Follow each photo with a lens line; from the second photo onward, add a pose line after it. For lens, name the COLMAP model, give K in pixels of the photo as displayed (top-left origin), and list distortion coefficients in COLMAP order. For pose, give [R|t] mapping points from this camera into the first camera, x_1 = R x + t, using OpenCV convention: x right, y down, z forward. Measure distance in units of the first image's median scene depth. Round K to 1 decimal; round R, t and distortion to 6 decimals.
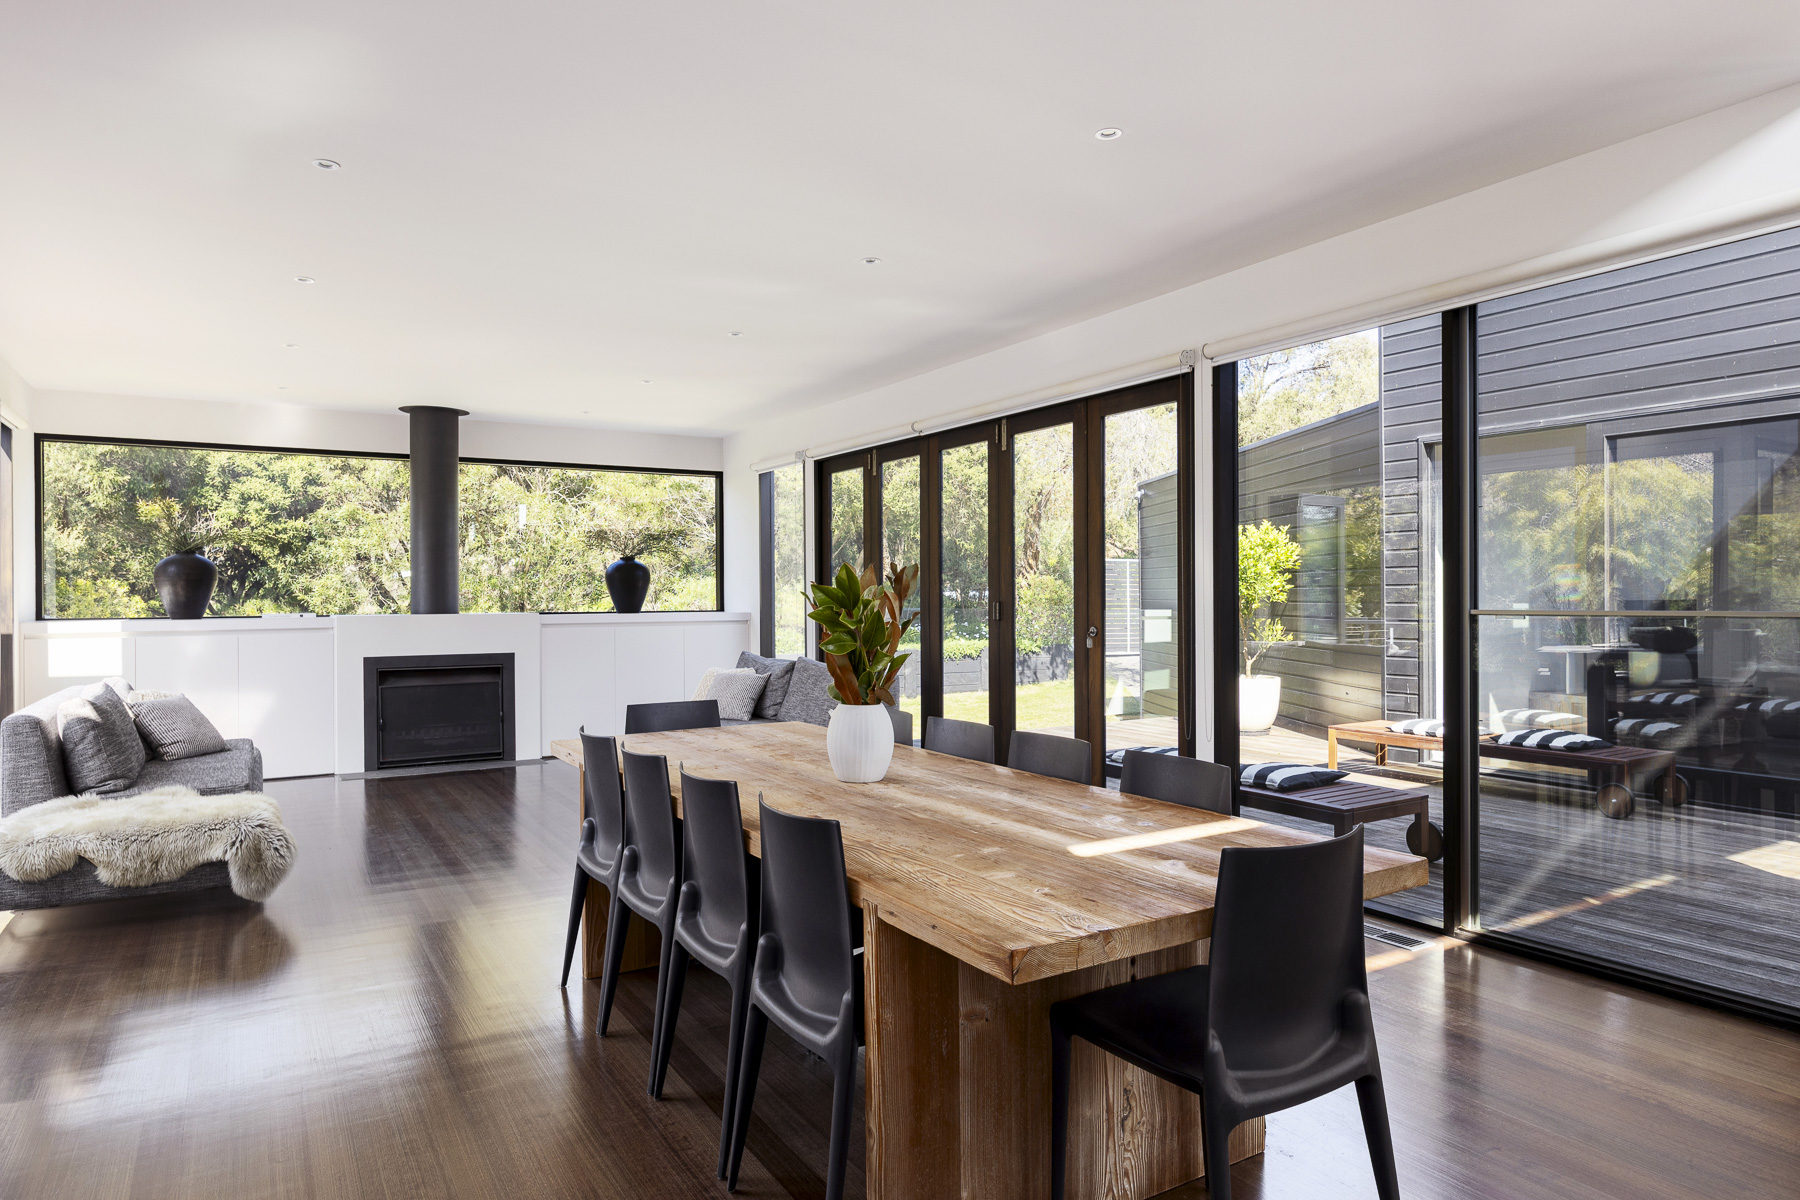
lens RADIAL K [[1113.9, 0, 895.2], [0, 1113.9, 593.8], [0, 0, 1]] dist [0.000936, 0.001994]
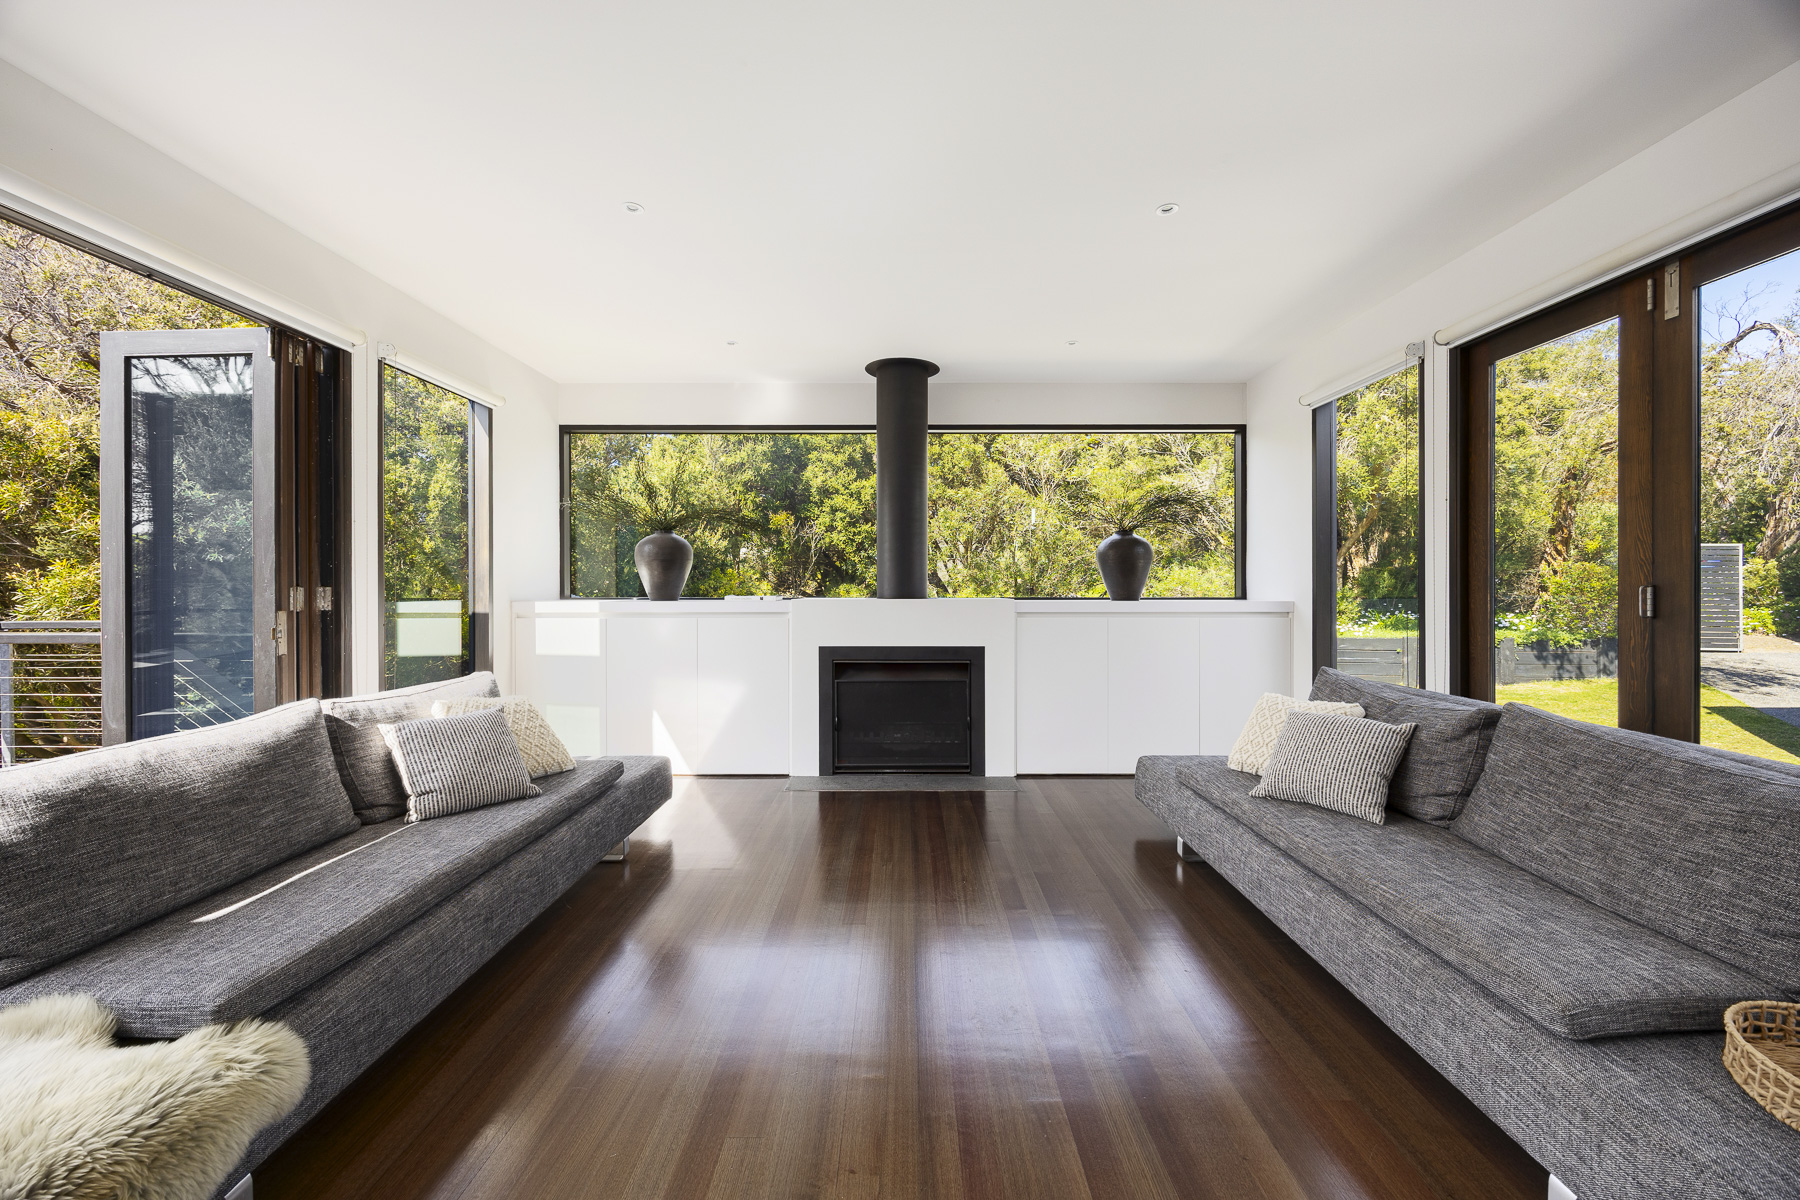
lens RADIAL K [[680.5, 0, 892.0], [0, 680.5, 584.1], [0, 0, 1]] dist [-0.001303, -0.000223]
pose [[0.850152, 0.002942, -0.526528, -0.113362], [-0.002417, 0.999996, 0.001686, 0.005067], [0.526531, -0.000161, 0.850156, 0.450761]]
